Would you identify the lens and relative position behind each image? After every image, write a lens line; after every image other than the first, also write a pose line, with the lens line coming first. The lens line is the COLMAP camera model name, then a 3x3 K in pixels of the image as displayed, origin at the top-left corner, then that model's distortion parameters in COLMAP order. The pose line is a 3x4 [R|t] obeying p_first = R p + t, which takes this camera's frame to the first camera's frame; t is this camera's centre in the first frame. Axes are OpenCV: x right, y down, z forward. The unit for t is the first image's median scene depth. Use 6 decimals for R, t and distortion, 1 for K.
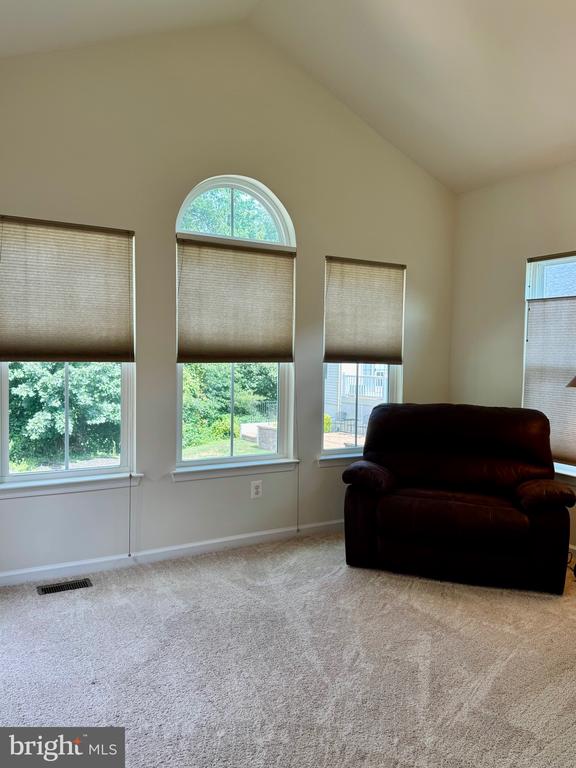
lens RADIAL K [[545.5, 0, 288.0], [0, 545.5, 384.0], [0, 0, 1]] dist [-0.002751, -0.003546]
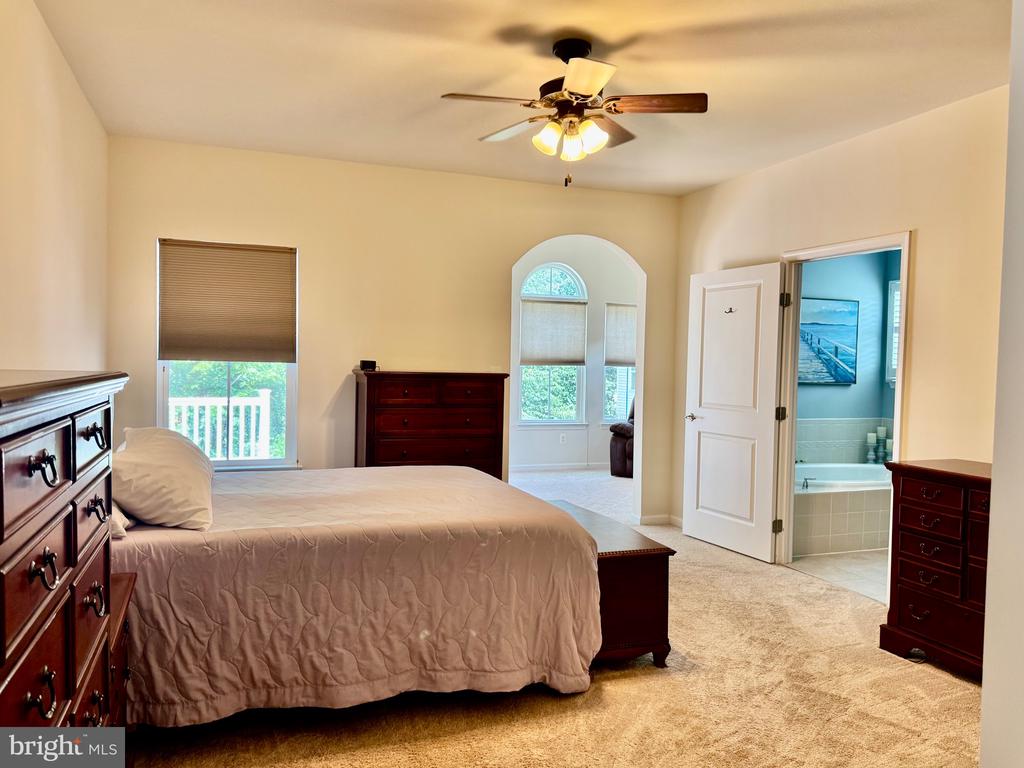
lens RADIAL K [[719.3, 0, 513.9], [0, 719.3, 388.6], [0, 0, 1]] dist [0.094975, -0.141744]
pose [[0.987950, 0.007226, -0.154607, 0.137254], [-0.010427, 0.999748, -0.019898, 0.078630], [0.154424, 0.021270, 0.987776, -1.257932]]
